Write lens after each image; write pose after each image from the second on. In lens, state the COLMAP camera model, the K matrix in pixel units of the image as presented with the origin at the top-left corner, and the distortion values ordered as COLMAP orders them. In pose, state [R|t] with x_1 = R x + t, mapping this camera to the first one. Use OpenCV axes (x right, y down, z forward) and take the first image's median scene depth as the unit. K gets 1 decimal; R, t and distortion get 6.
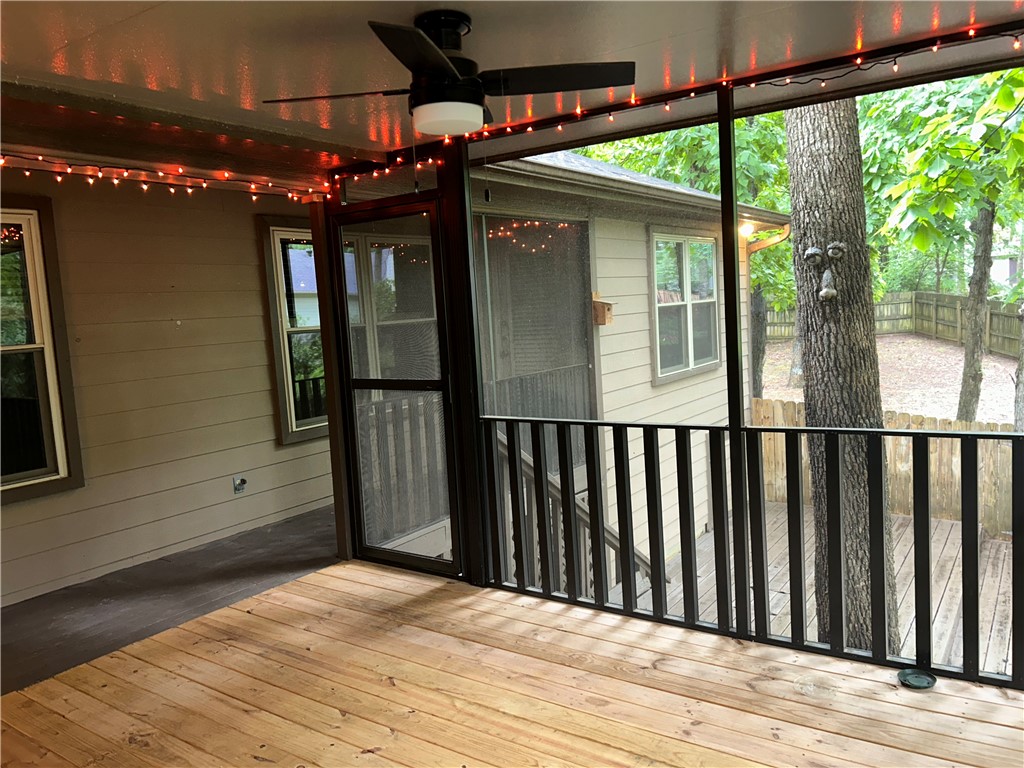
lens RADIAL K [[774.6, 0, 506.0], [0, 774.6, 382.1], [0, 0, 1]] dist [0.052524, -0.051635]
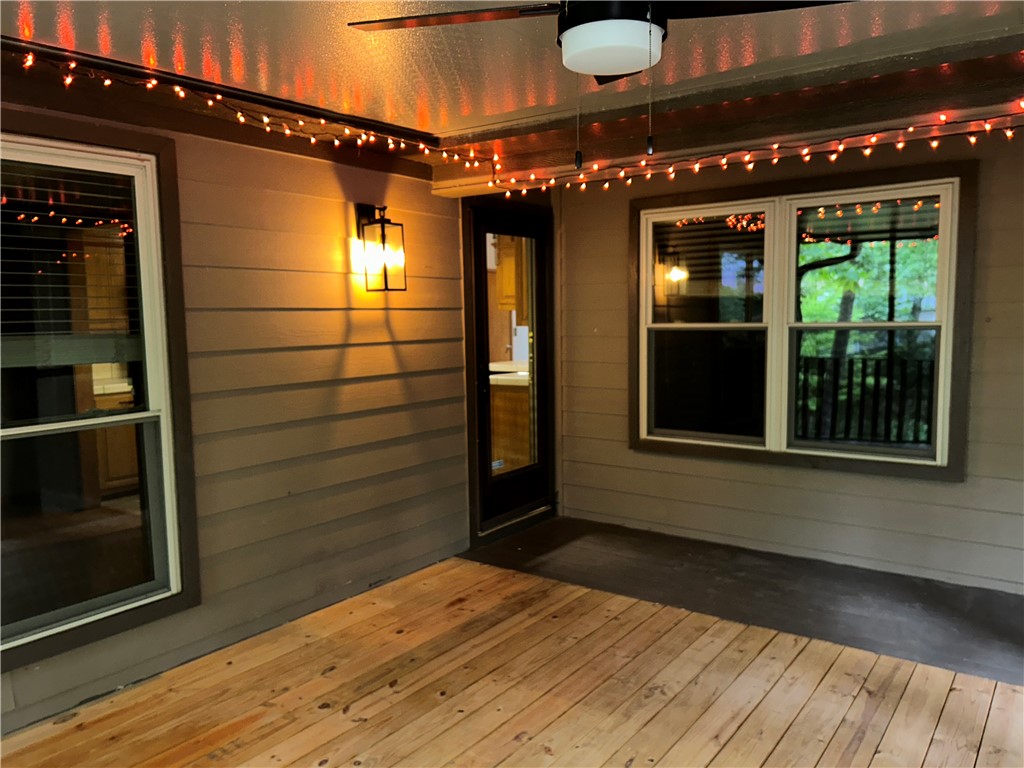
lens RADIAL K [[774.6, 0, 521.2], [0, 774.6, 377.4], [0, 0, 1]] dist [0.052524, -0.051635]
pose [[-0.011553, 0.135408, -0.990723, 0.415941], [-0.080124, 0.987477, 0.135899, -0.081537], [0.996718, 0.080950, -0.000559, 0.585784]]
